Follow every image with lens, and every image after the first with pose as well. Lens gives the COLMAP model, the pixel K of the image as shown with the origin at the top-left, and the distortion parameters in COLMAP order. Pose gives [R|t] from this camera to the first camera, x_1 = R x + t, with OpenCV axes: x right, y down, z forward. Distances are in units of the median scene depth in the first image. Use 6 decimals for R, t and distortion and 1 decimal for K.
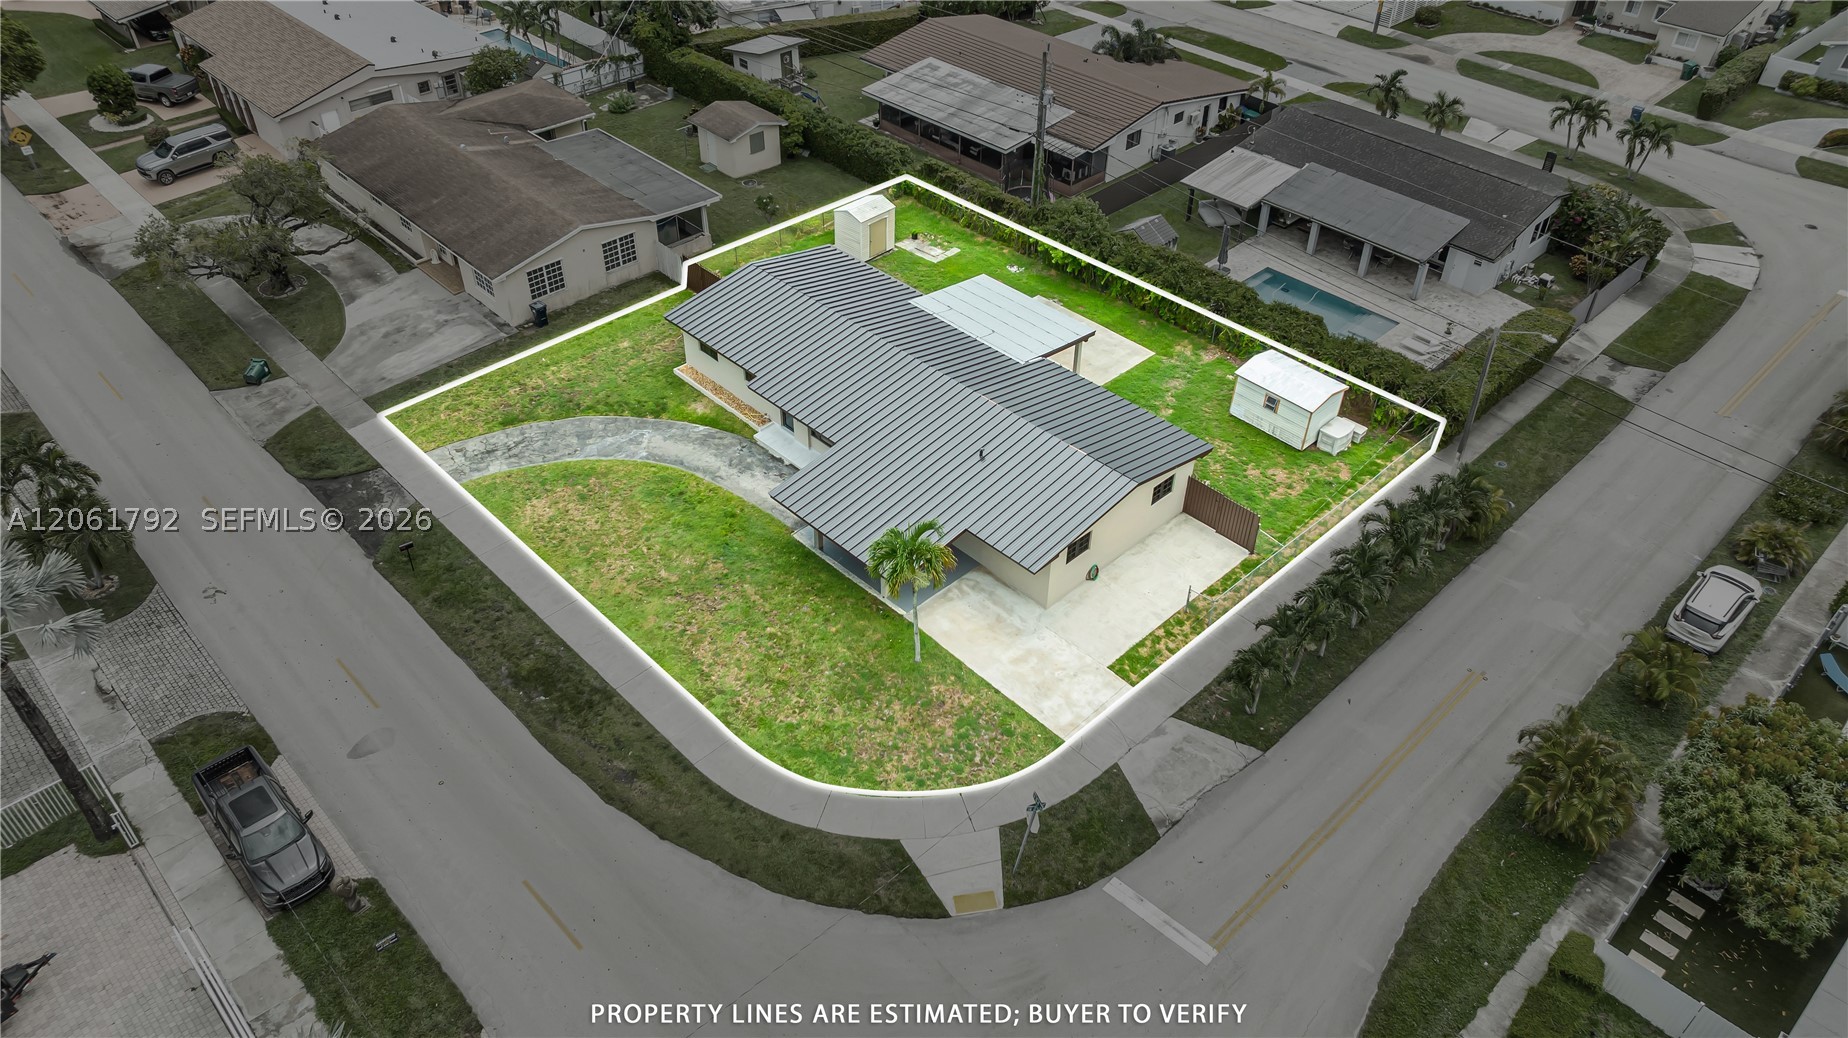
lens RADIAL K [[1306.2, 0, 924.1], [0, 1306.2, 505.2], [0, 0, 1]] dist [-0.022065, 0.007463]
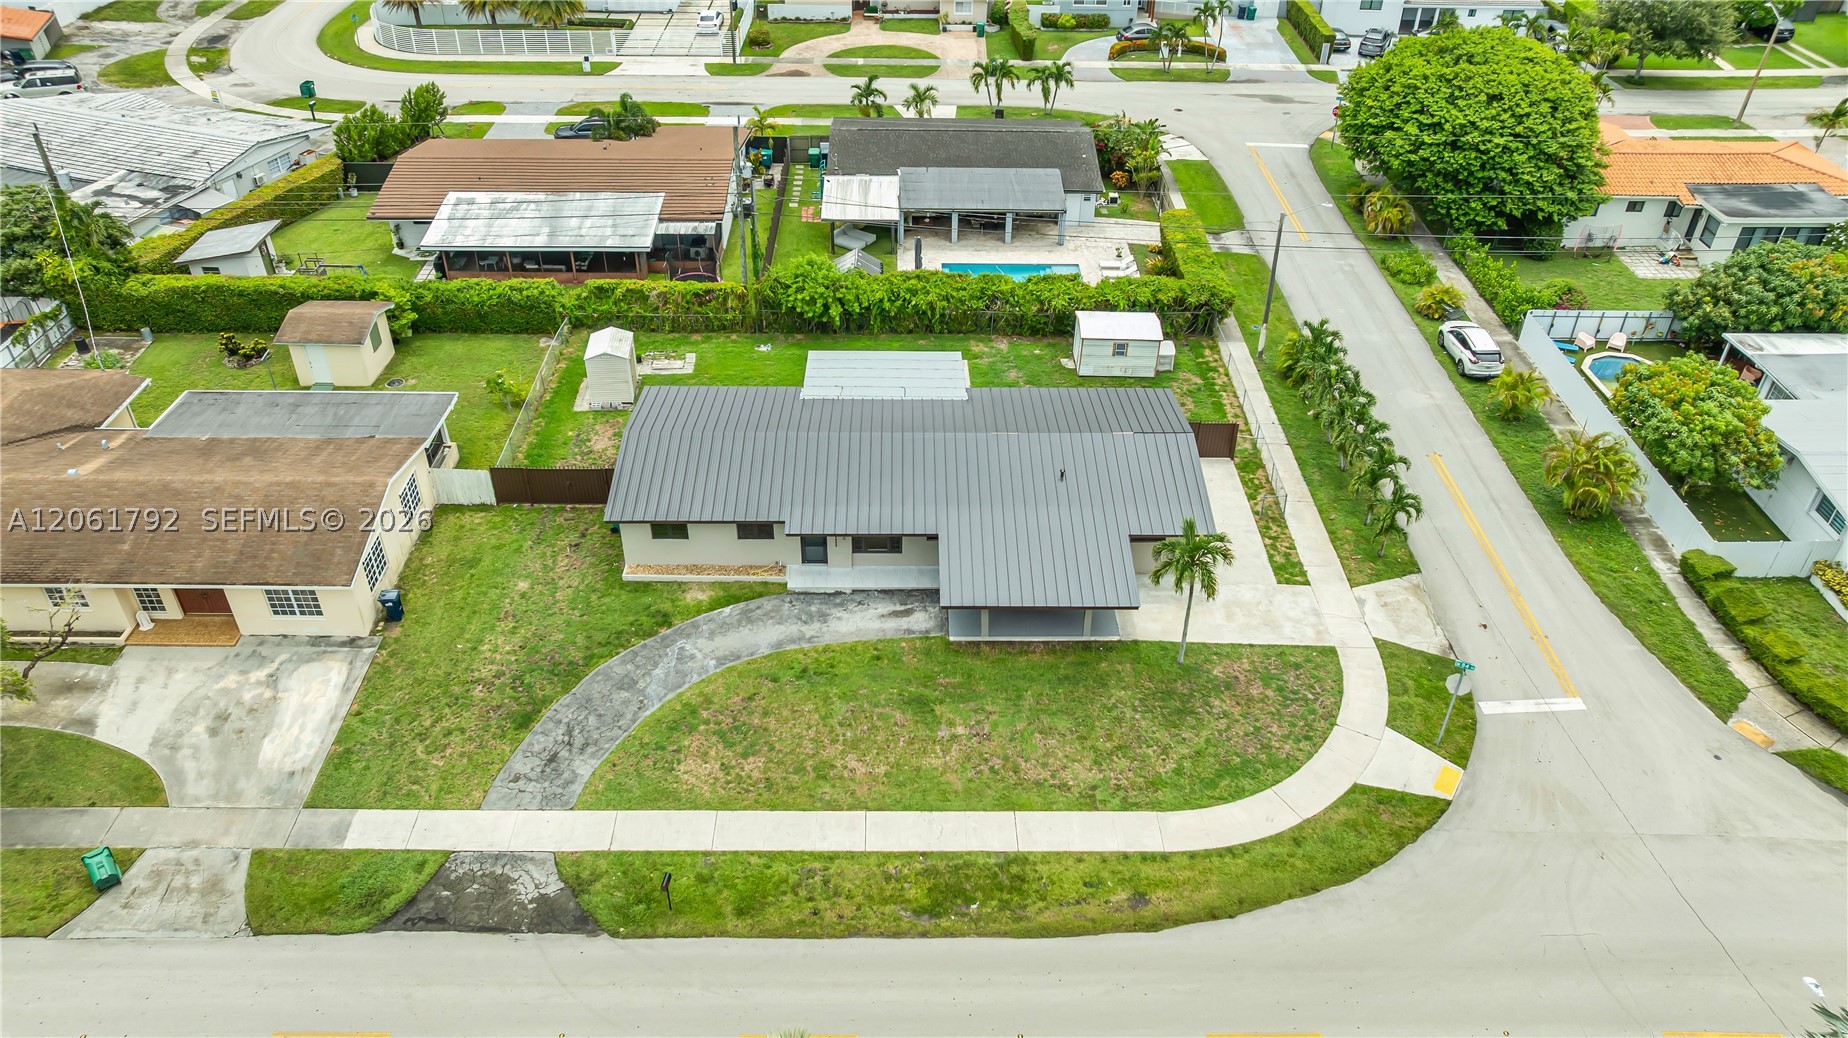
lens RADIAL K [[1306.2, 0, 924.1], [0, 1306.2, 505.2], [0, 0, 1]] dist [-0.022065, 0.007463]
pose [[0.687012, -0.425037, 0.589371, -0.651253], [0.450651, 0.885484, 0.113275, -0.185181], [-0.570025, 0.187780, 0.799881, 0.247305]]
